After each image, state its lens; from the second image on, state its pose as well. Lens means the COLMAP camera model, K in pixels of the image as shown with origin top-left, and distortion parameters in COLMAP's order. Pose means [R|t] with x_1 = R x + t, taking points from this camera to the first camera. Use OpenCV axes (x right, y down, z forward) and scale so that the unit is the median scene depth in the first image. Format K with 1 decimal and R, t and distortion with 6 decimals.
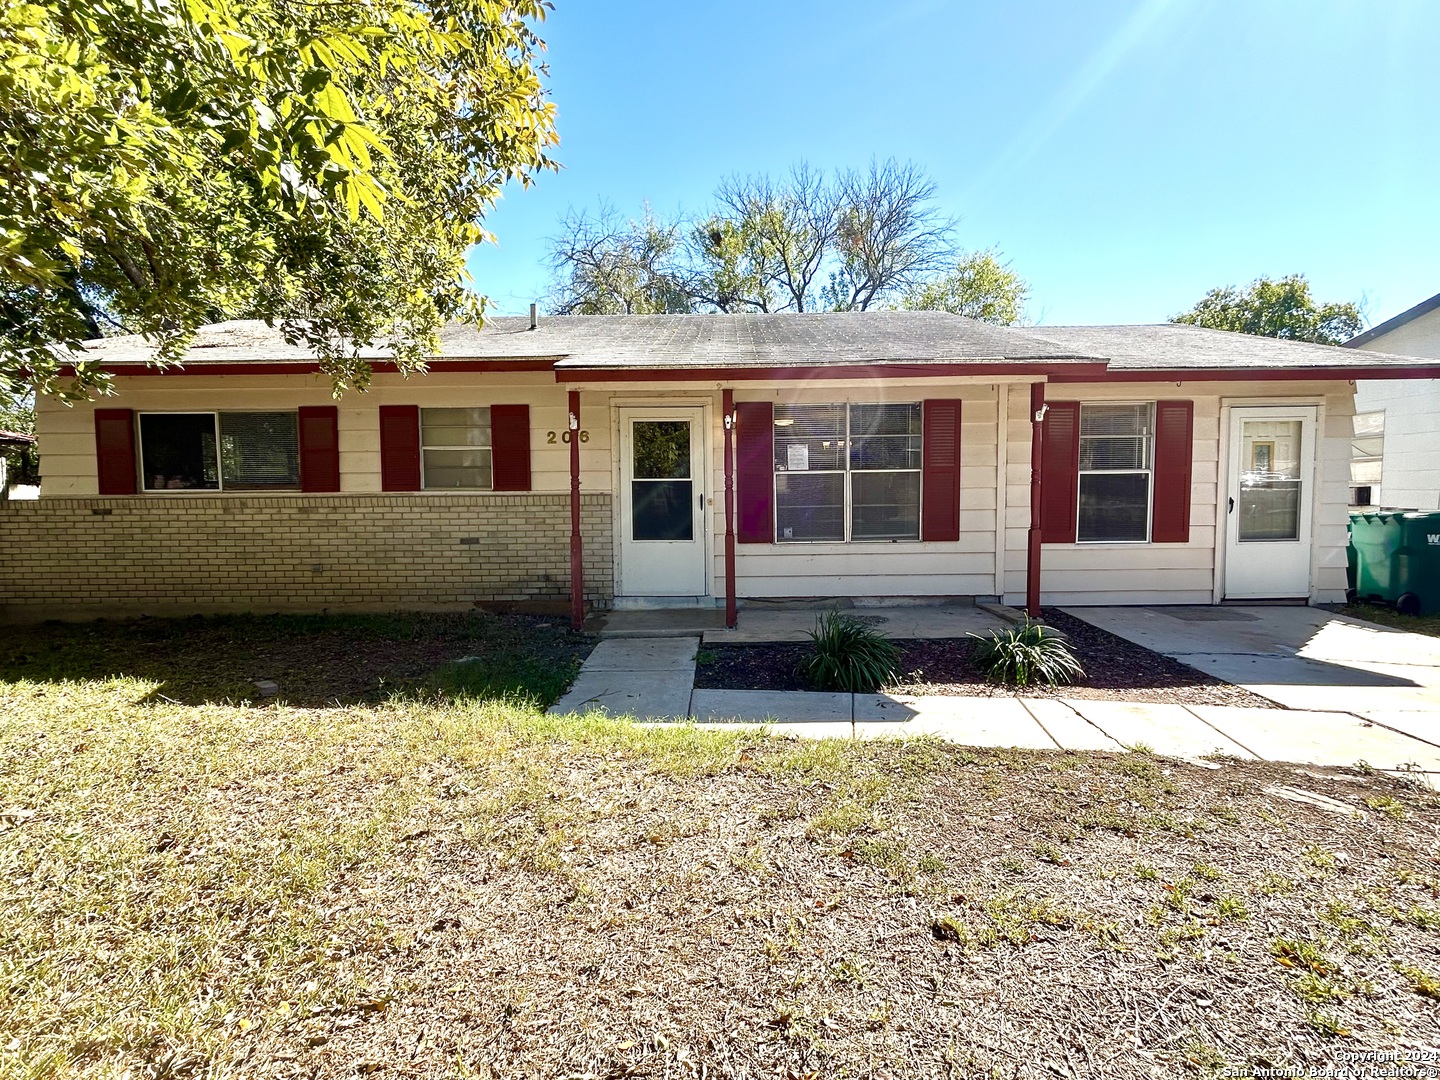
lens RADIAL K [[707.7, 0, 720.0], [0, 707.7, 540.0], [0, 0, 1]] dist [0.003059, 0.000073]
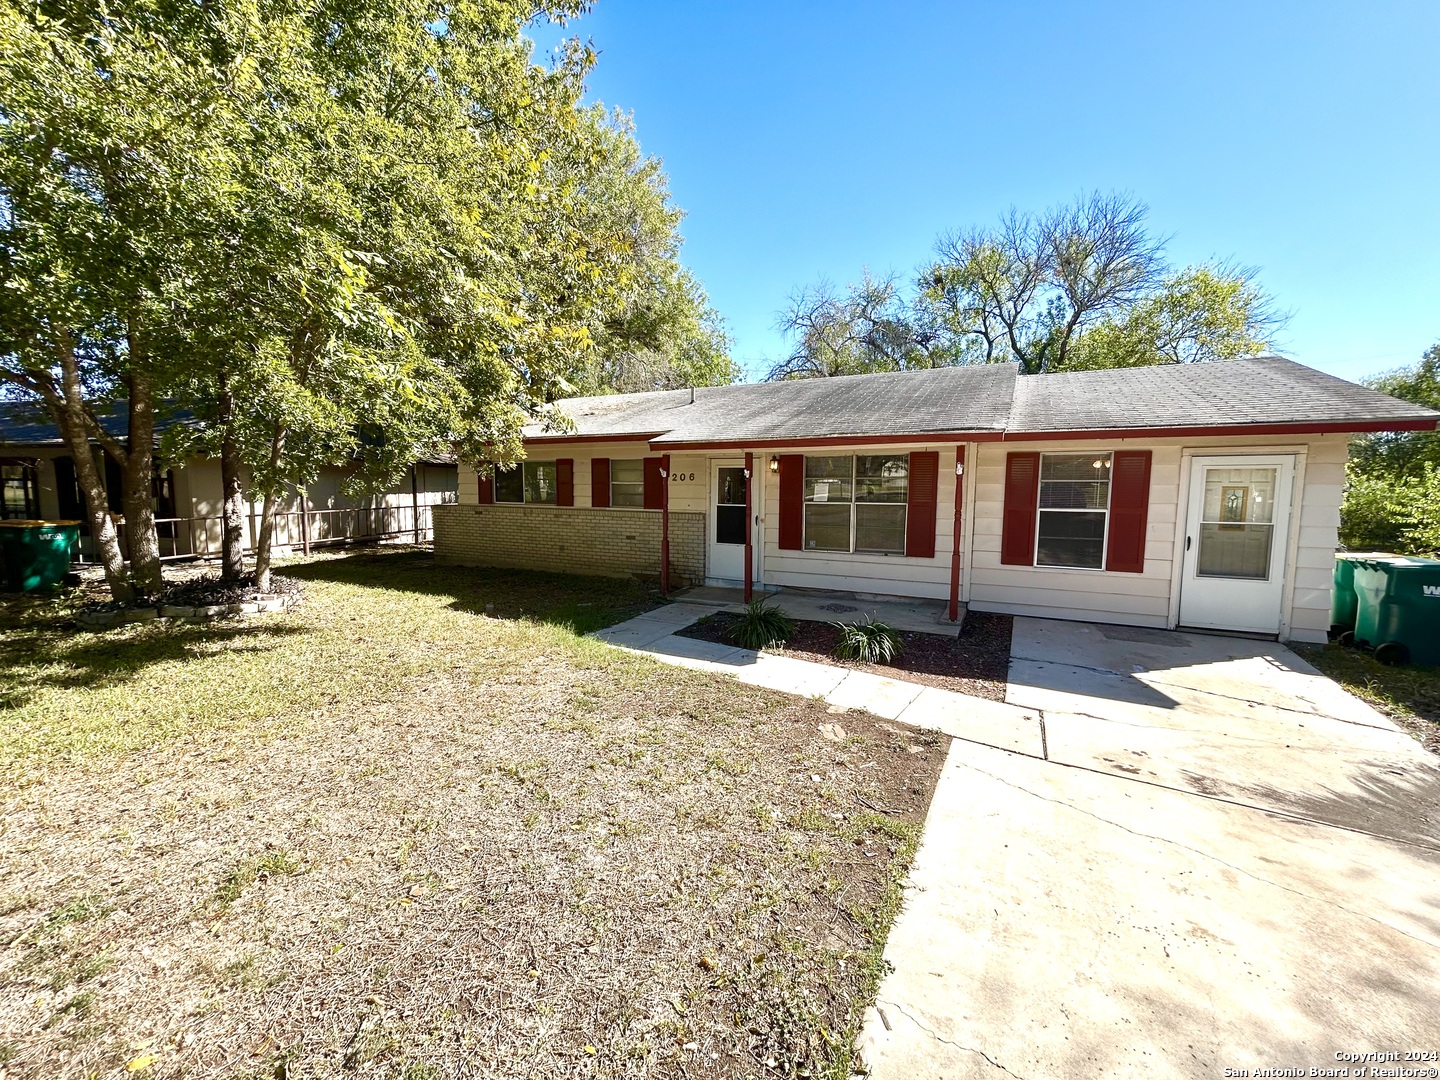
lens RADIAL K [[578.5, 0, 720.0], [0, 578.5, 540.0], [0, 0, 1]] dist [0.001458, 0.000511]
pose [[0.892851, 0.057042, -0.446726, 0.462638], [-0.044155, 0.998255, 0.039216, -0.057182], [0.448183, -0.015289, 0.893811, -0.151974]]
